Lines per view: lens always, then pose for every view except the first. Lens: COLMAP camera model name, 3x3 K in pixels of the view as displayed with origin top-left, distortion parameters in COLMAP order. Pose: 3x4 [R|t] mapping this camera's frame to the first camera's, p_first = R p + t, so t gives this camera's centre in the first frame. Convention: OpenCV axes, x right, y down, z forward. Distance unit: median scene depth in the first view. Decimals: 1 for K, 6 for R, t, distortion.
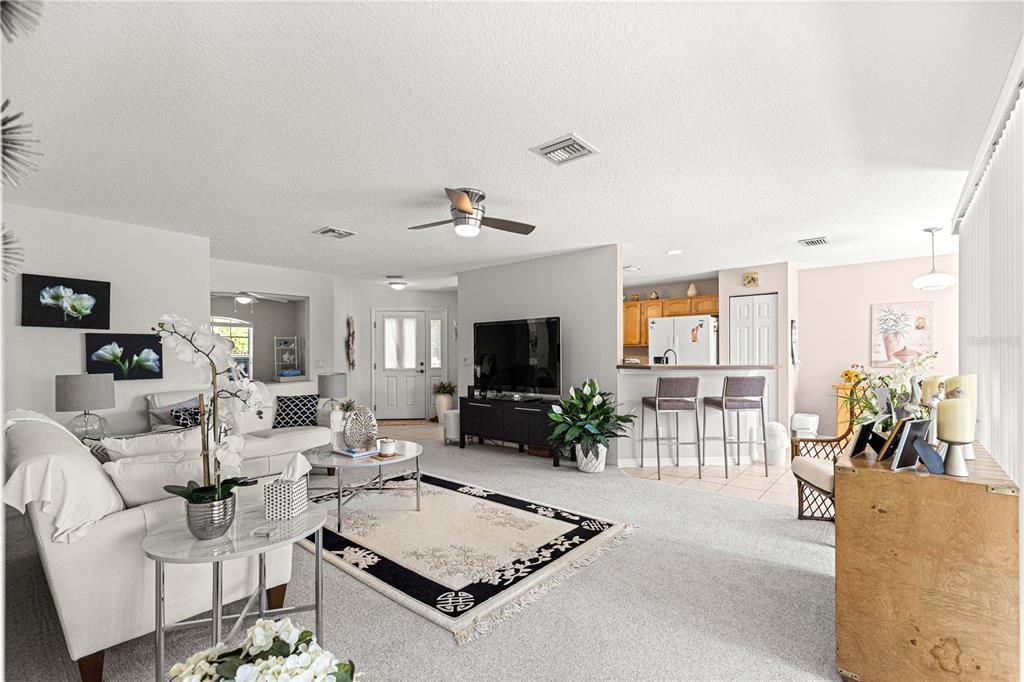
lens RADIAL K [[460.2, 0, 520.6], [0, 460.2, 355.0], [0, 0, 1]] dist [0.005089, -0.001322]
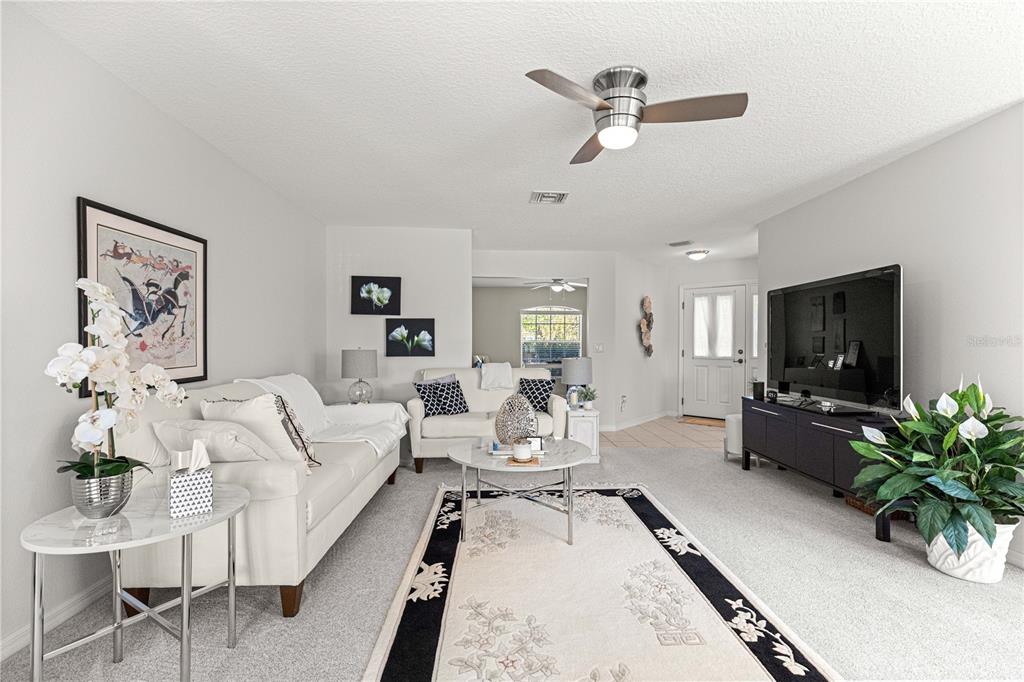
lens RADIAL K [[460.2, 0, 515.9], [0, 460.2, 346.8], [0, 0, 1]] dist [0.005089, -0.001322]
pose [[0.678275, 0.012128, -0.734708, 0.222993], [-0.008321, 0.999926, 0.008824, 0.015323], [0.734761, 0.000129, 0.678326, 0.381614]]
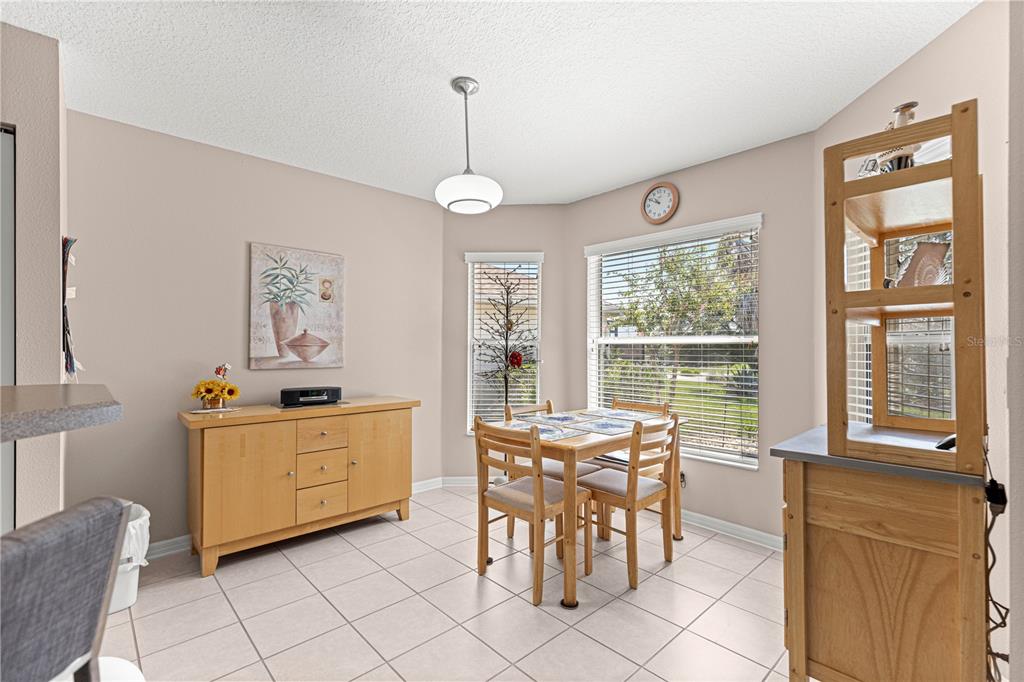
lens RADIAL K [[460.2, 0, 513.9], [0, 460.2, 341.5], [0, 0, 1]] dist [0.005089, -0.001322]
pose [[0.132306, 0.016675, 0.991069, 0.469750], [0.005401, 0.999832, -0.017543, 0.008464], [-0.991194, 0.007674, 0.132193, 0.978857]]
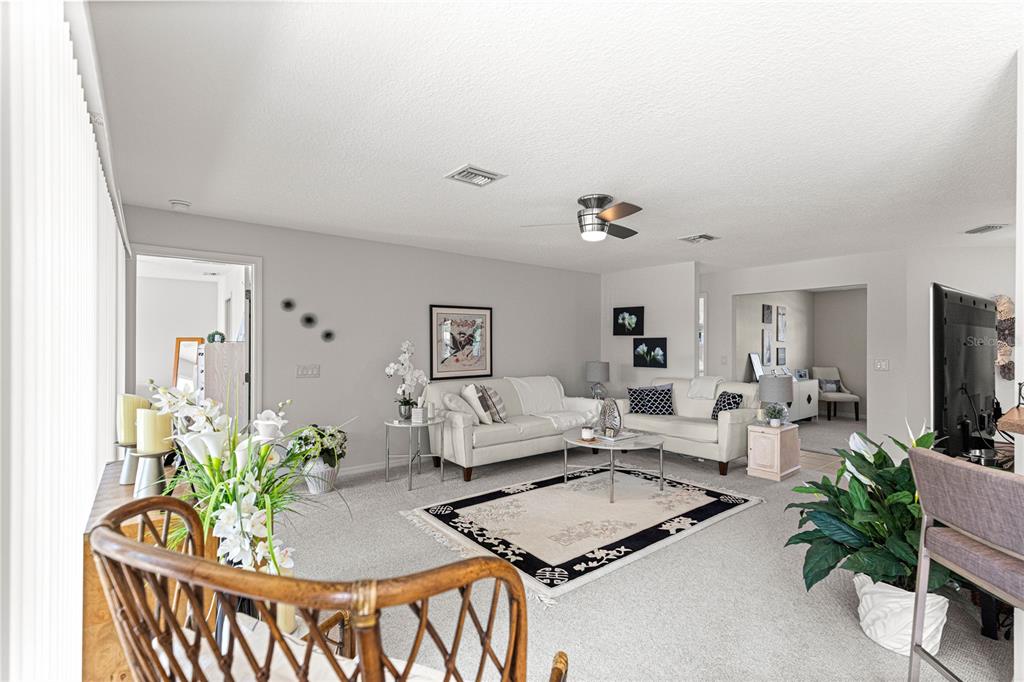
lens RADIAL K [[460.2, 0, 513.4], [0, 460.2, 346.3], [0, 0, 1]] dist [0.005089, -0.001322]
pose [[-0.206362, 0.009982, -0.978425, 0.762413], [-0.002773, 0.999938, 0.010787, -0.032985], [0.978472, 0.004939, -0.206322, 0.868880]]
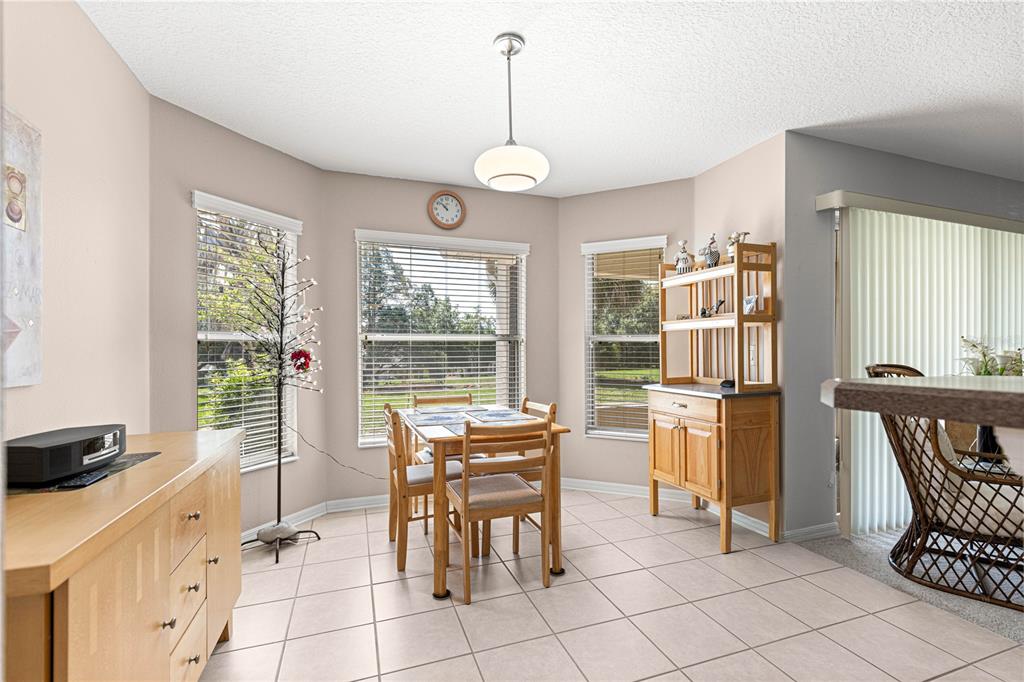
lens RADIAL K [[460.2, 0, 517.6], [0, 460.2, 344.5], [0, 0, 1]] dist [0.005089, -0.001322]
pose [[-0.857555, 0.008956, 0.514314, 0.740373], [0.007332, 0.999960, -0.005187, 0.012513], [-0.514339, -0.000677, -0.857586, 1.504224]]
